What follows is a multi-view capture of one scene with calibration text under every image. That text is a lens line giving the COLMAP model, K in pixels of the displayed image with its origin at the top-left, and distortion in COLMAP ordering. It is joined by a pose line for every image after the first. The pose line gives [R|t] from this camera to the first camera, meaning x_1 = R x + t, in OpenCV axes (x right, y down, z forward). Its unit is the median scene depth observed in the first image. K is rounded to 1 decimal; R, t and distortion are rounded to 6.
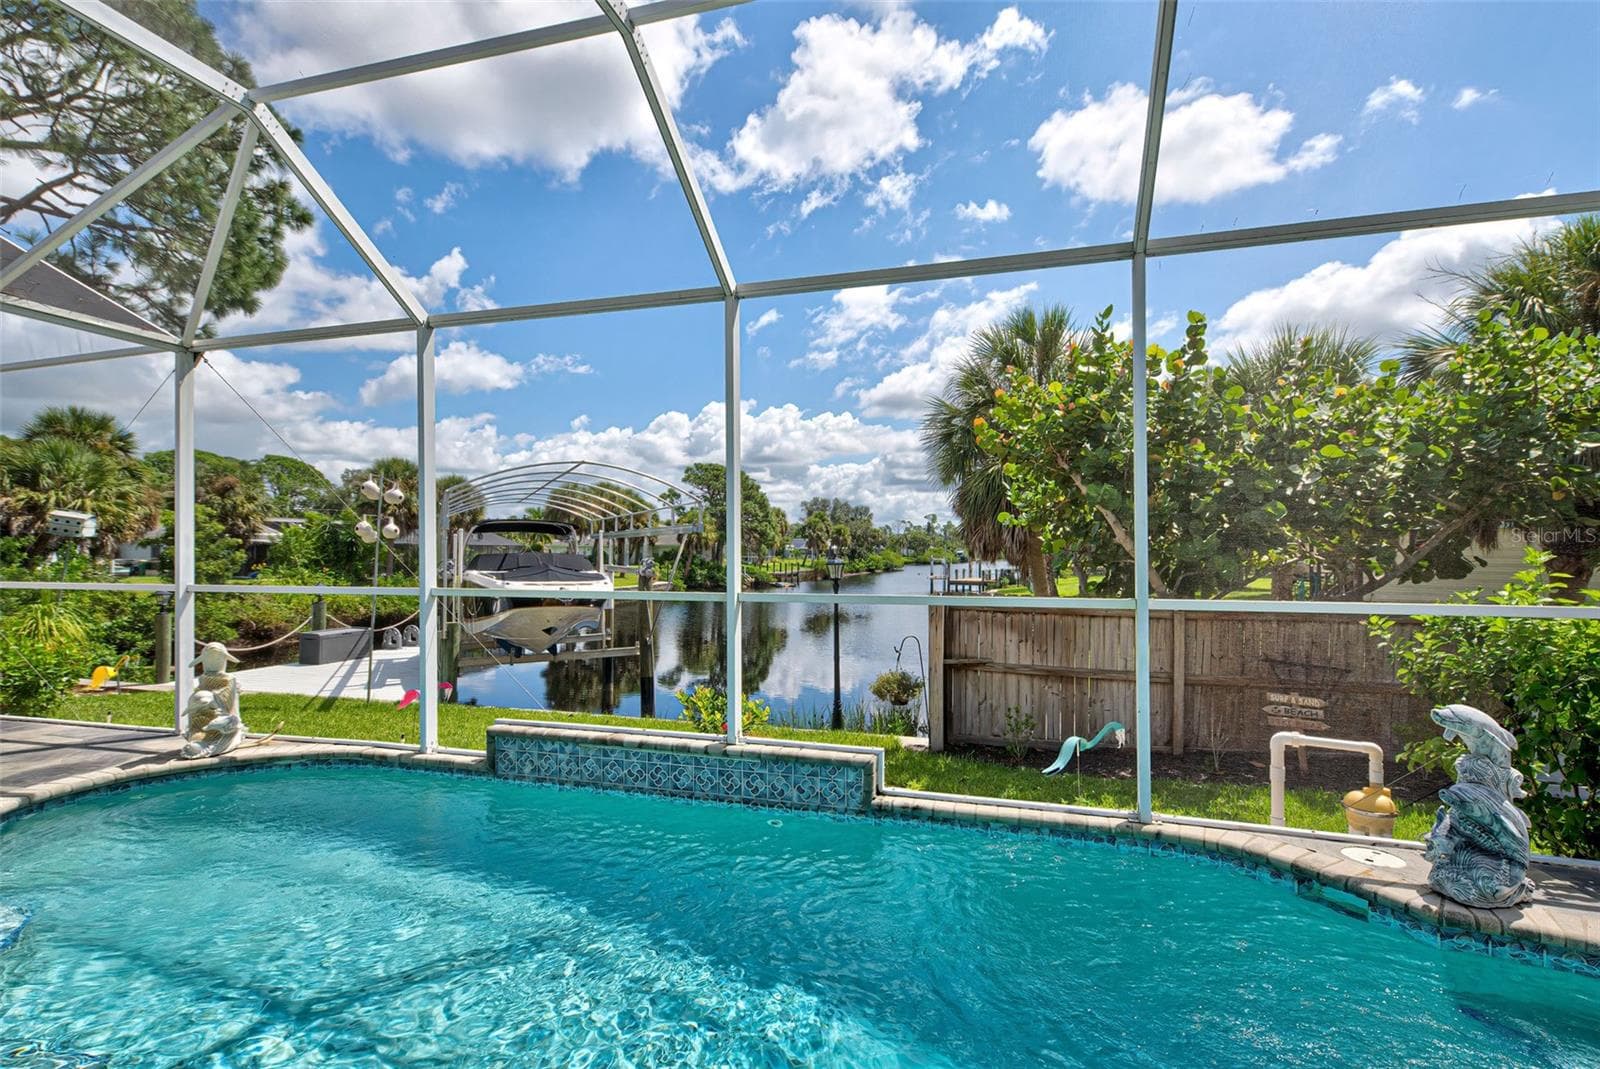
lens RADIAL K [[722.4, 0, 799.6], [0, 722.4, 577.8], [0, 0, 1]] dist [-0.000605, -0.000635]
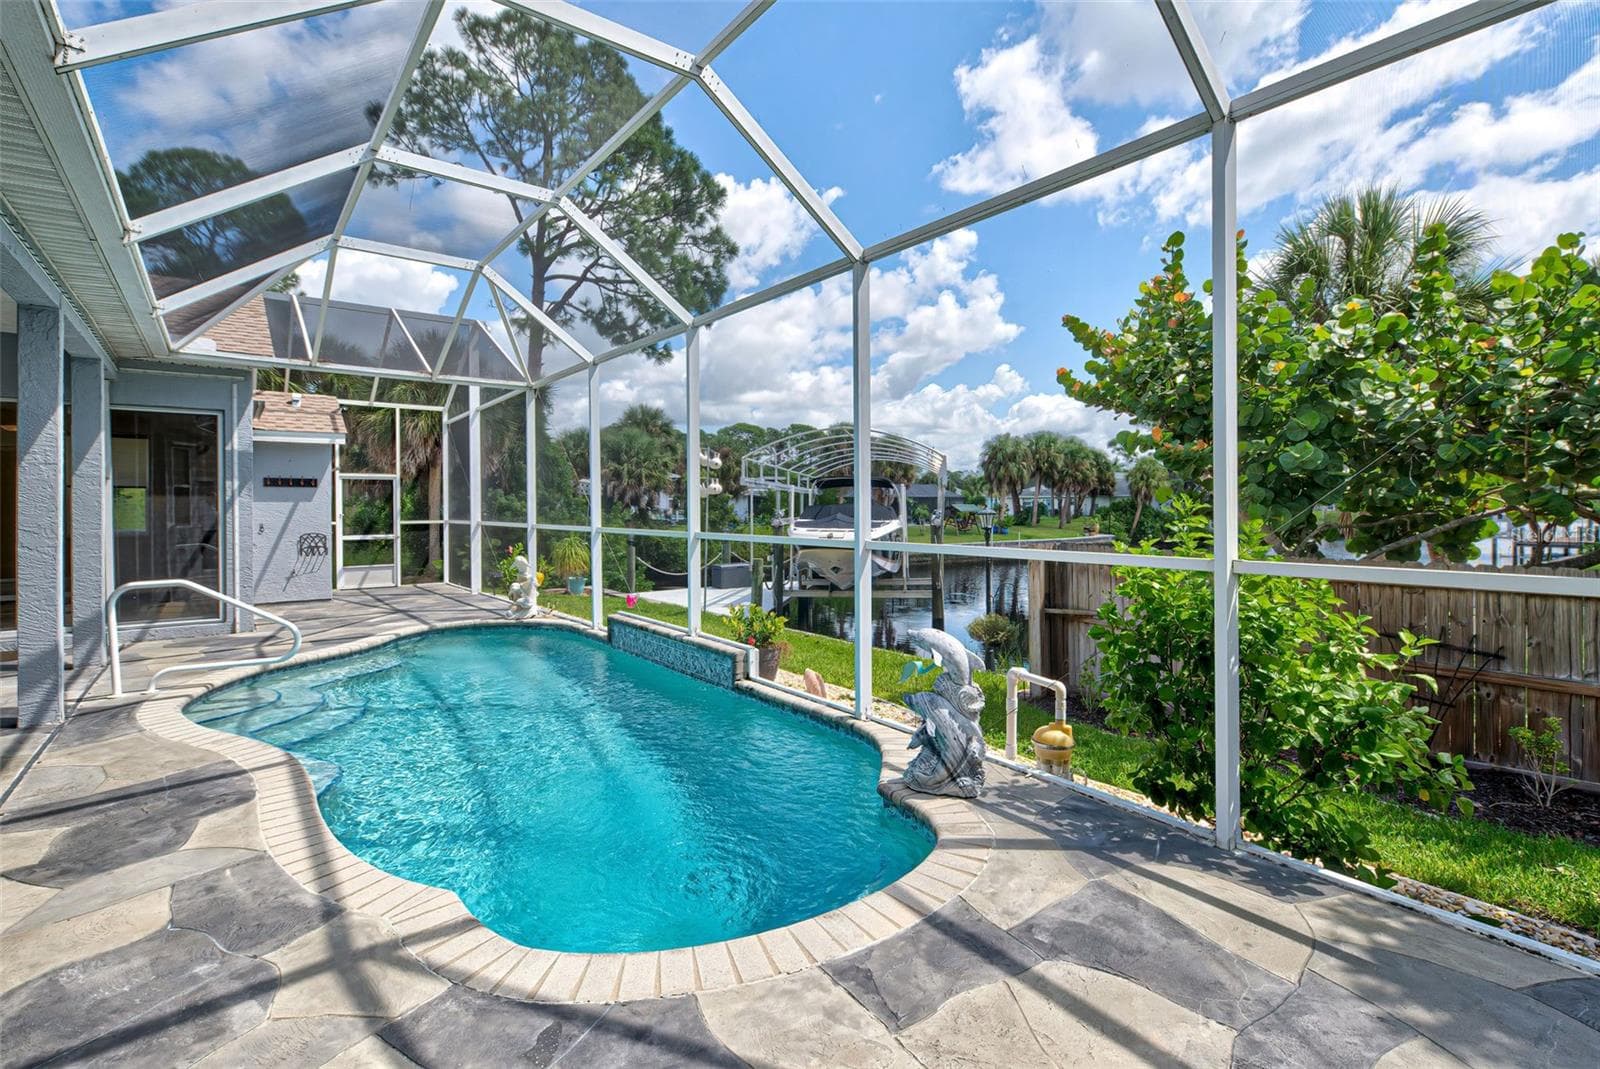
lens RADIAL K [[769.7, 0, 799.9], [0, 769.7, 504.6], [0, 0, 1]] dist [0.000424, 0.000027]
pose [[0.799550, -0.006147, -0.600568, 0.706436], [-0.015025, 0.999430, -0.030233, 0.009506], [0.600412, 0.033197, 0.799002, -0.072093]]
